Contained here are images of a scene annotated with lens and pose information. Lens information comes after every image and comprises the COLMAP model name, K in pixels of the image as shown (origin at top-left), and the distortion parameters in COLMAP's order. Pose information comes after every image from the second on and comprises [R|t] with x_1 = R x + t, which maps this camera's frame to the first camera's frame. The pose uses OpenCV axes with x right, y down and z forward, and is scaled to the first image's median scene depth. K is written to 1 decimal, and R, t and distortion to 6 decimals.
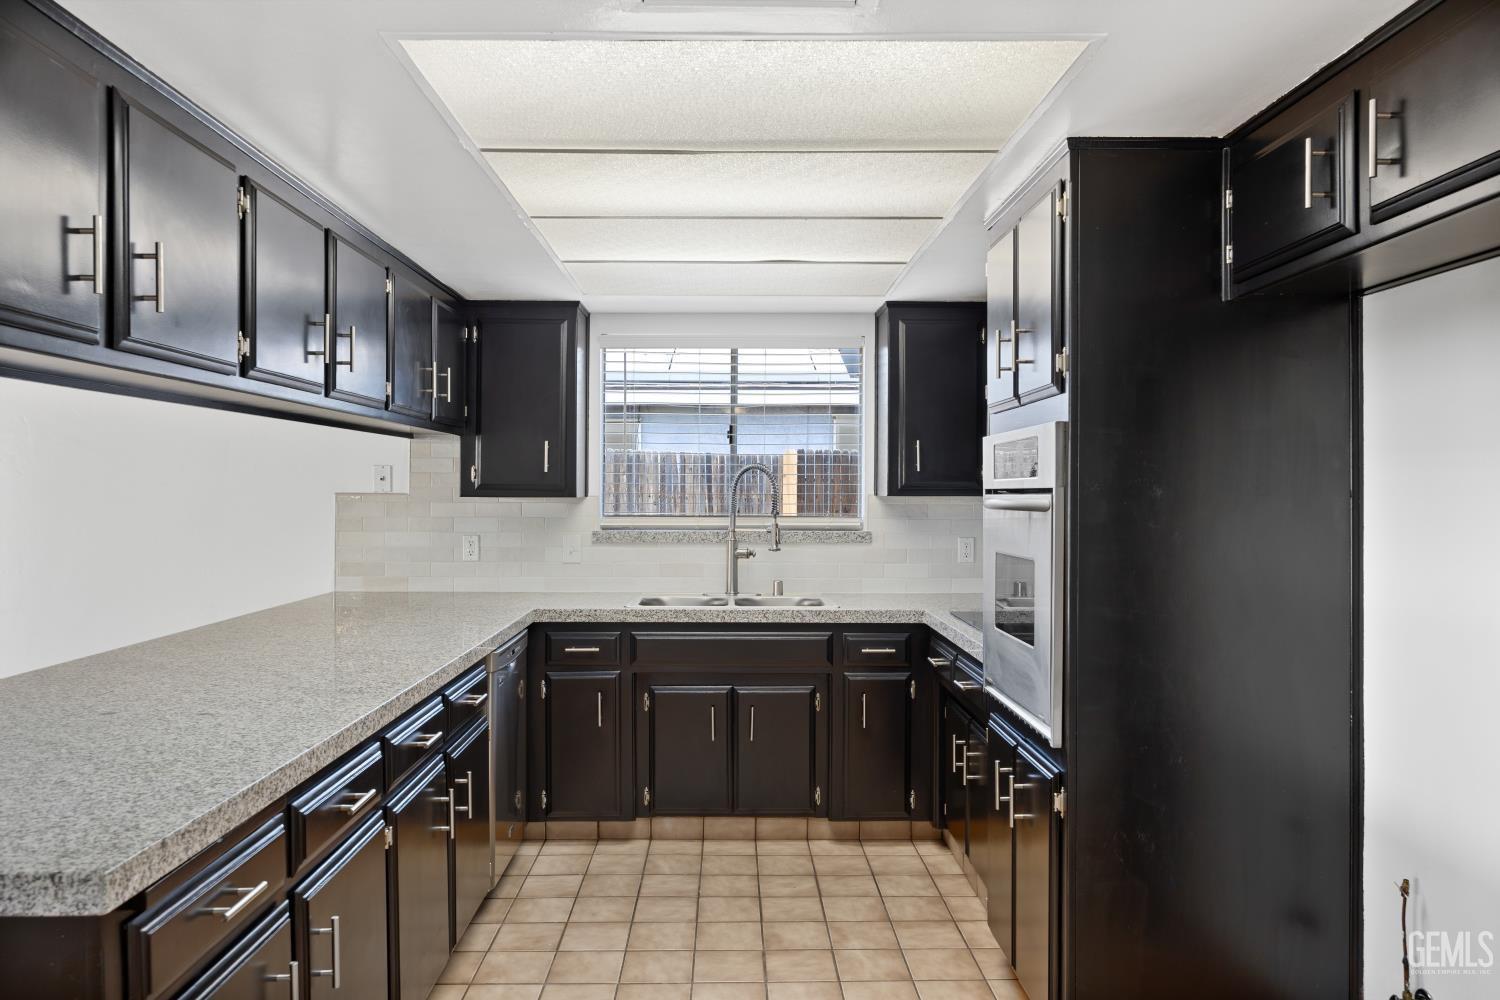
lens RADIAL K [[1067.9, 0, 750.0], [0, 1067.9, 500.0], [0, 0, 1]] dist [0.001605, 0.002436]
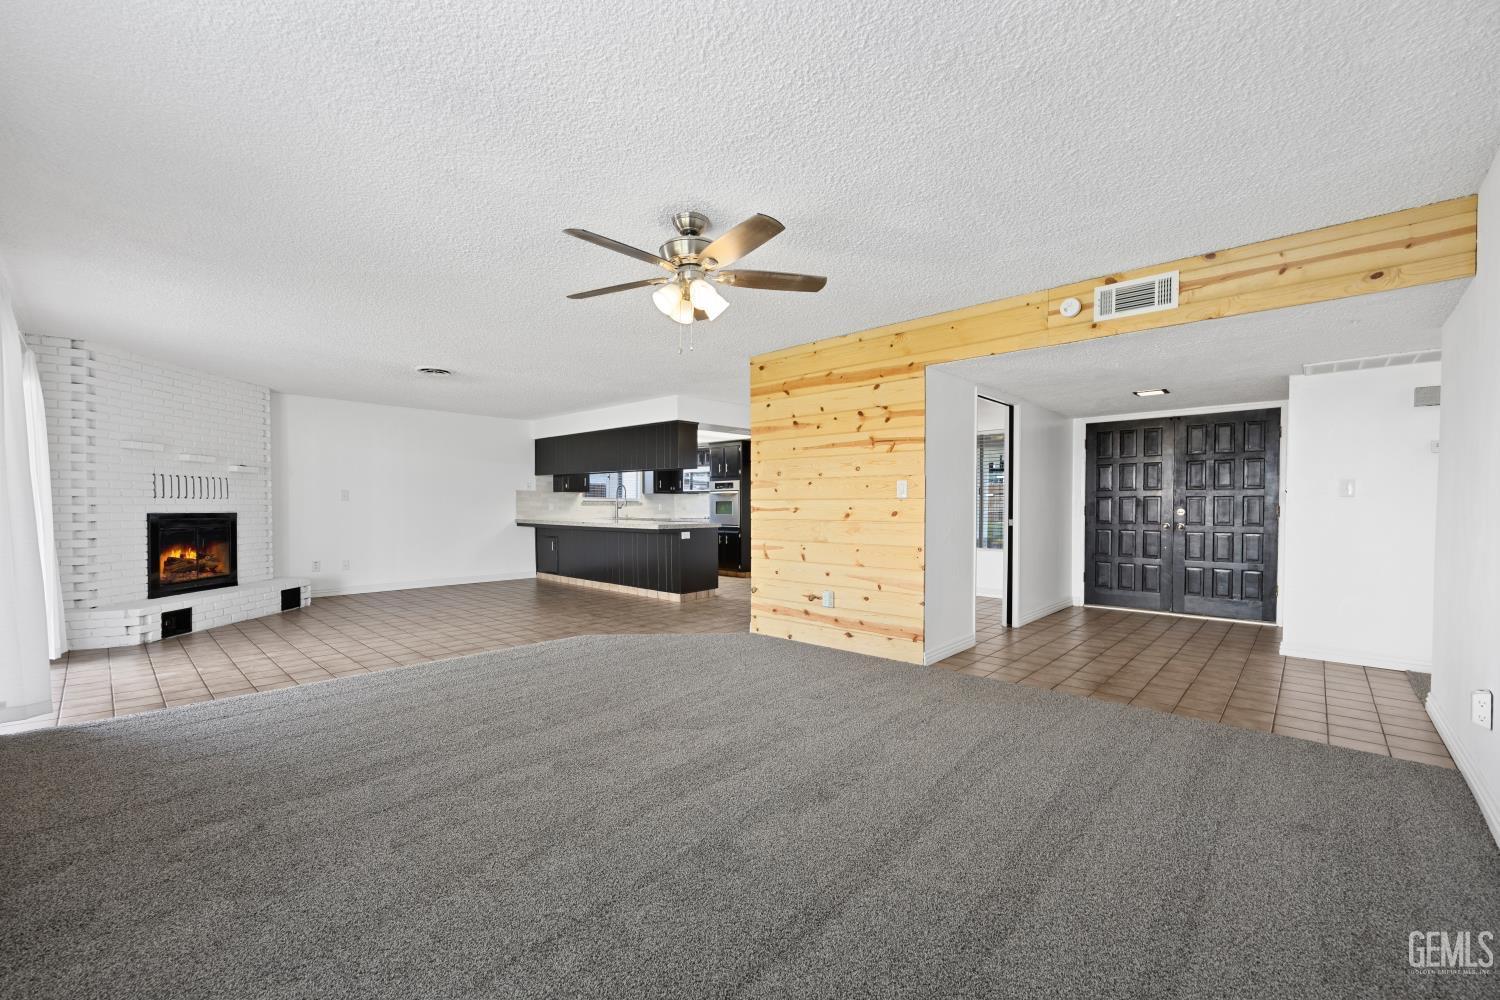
lens RADIAL K [[609.1, 0, 748.8], [0, 609.1, 520.6], [0, 0, 1]] dist [-0.000861, 0.000148]
pose [[0.695087, -0.017616, 0.718710, -1.446228], [0.003934, 0.999778, 0.020701, 0.060251], [-0.718915, -0.011562, 0.695002, -1.026004]]
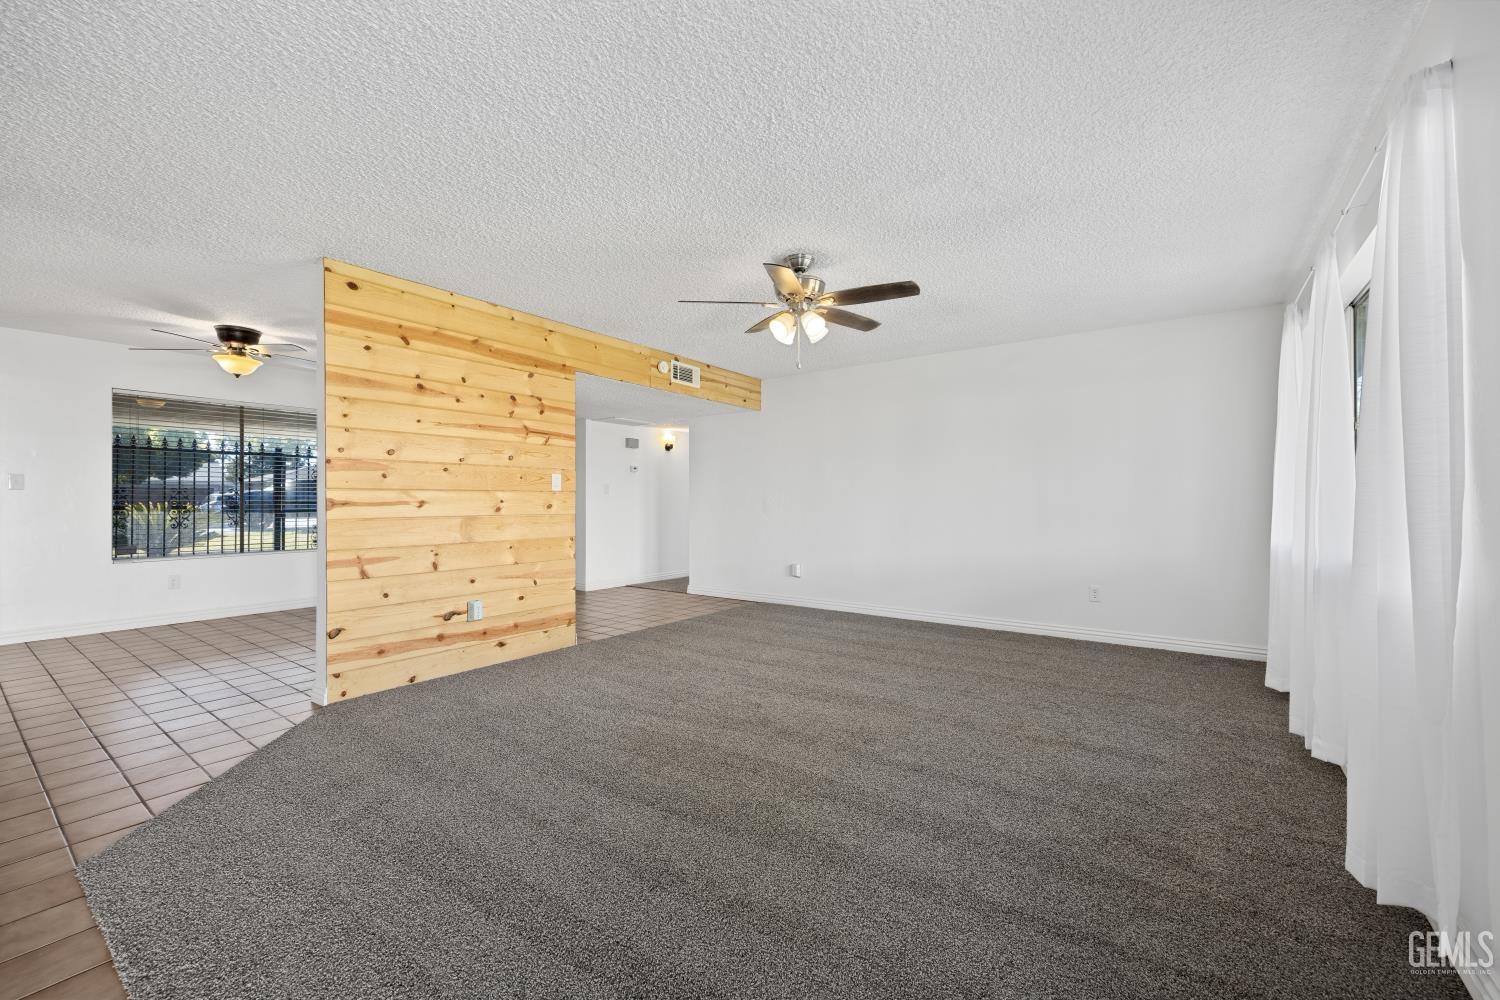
lens RADIAL K [[602.6, 0, 751.8], [0, 602.6, 501.7], [0, 0, 1]] dist [-0.006013, -0.000063]
pose [[-0.799056, -0.002636, 0.601251, -1.430138], [0.002866, 0.999962, 0.008193, 0.055390], [-0.601250, 0.008269, -0.799018, 0.156155]]
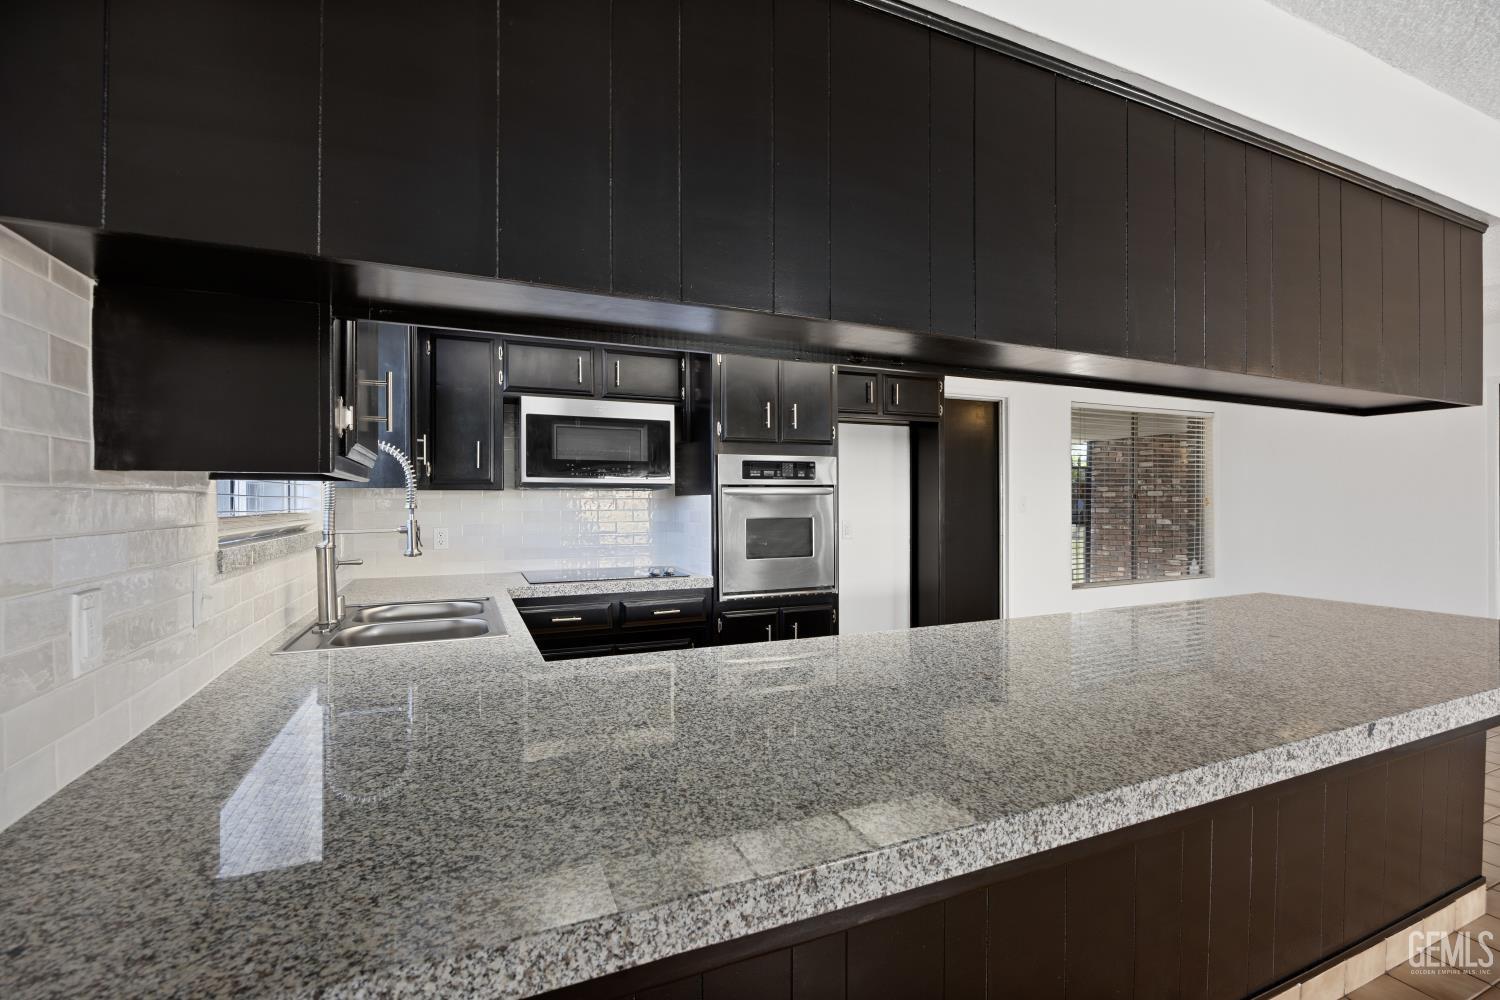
lens RADIAL K [[662.2, 0, 748.8], [0, 662.2, 502.2], [0, 0, 1]] dist [-0.002714, -0.000341]
pose [[-0.386207, 0.003584, 0.922405, -0.599322], [0.013062, 0.999913, 0.001584, 0.014080], [-0.922320, 0.012660, -0.386220, 1.014777]]
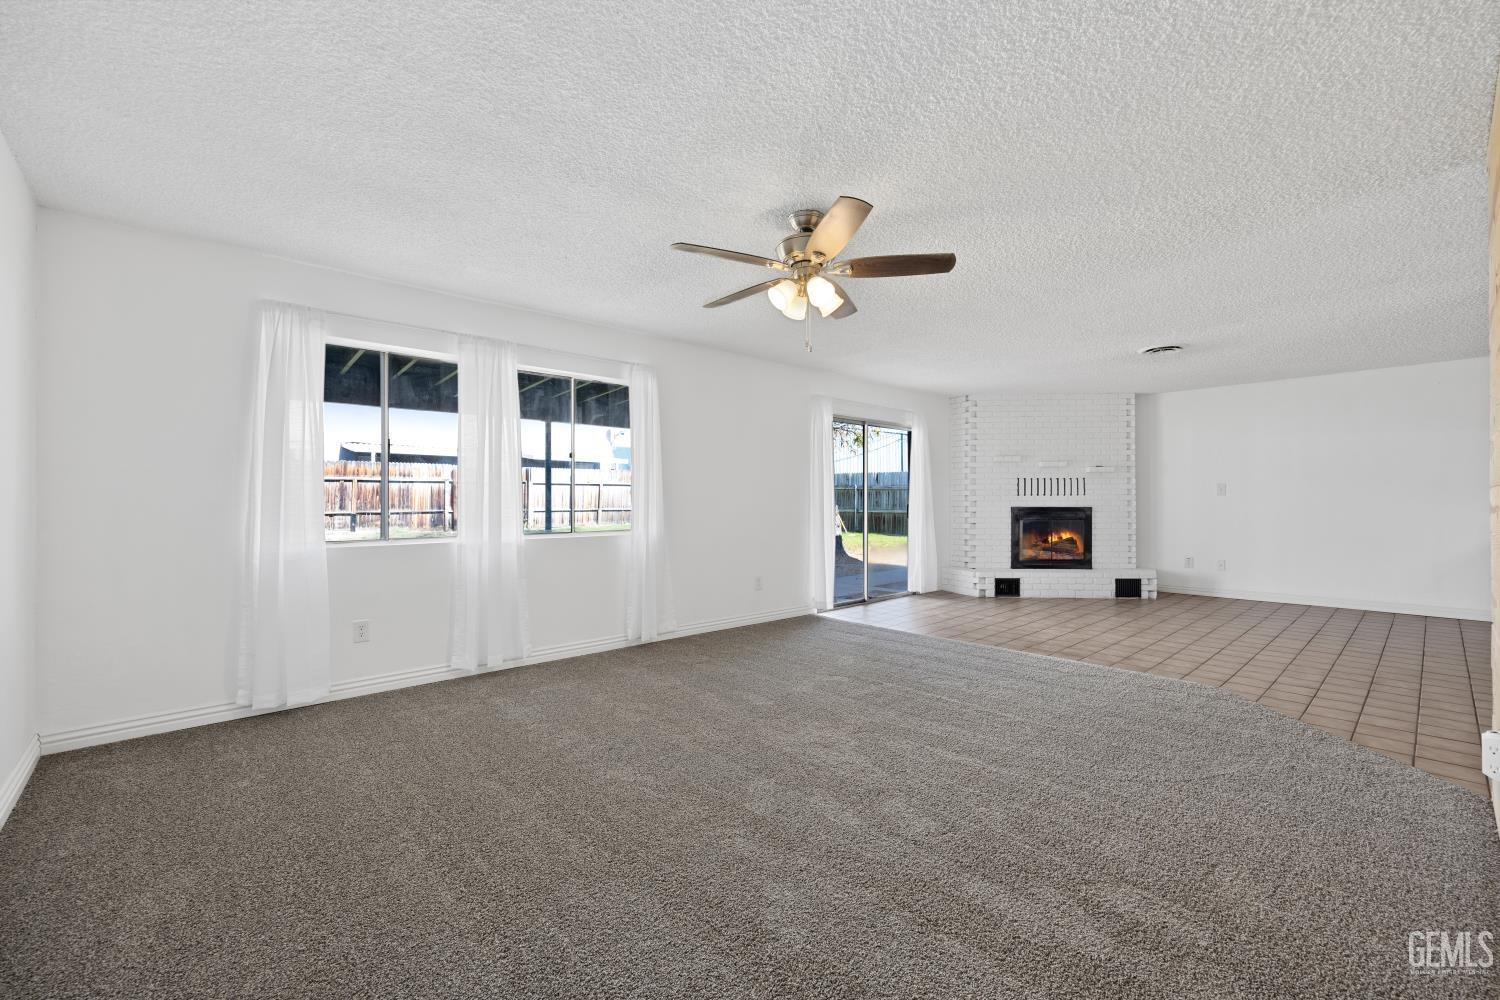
lens RADIAL K [[625.5, 0, 749.7], [0, 625.5, 497.7], [0, 0, 1]] dist [0.008064, -0.001186]
pose [[0.660498, -0.008955, -0.750775, -0.528388], [-0.000551, 0.999923, -0.012411, 0.063023], [0.750828, 0.008611, 0.660442, -1.009936]]
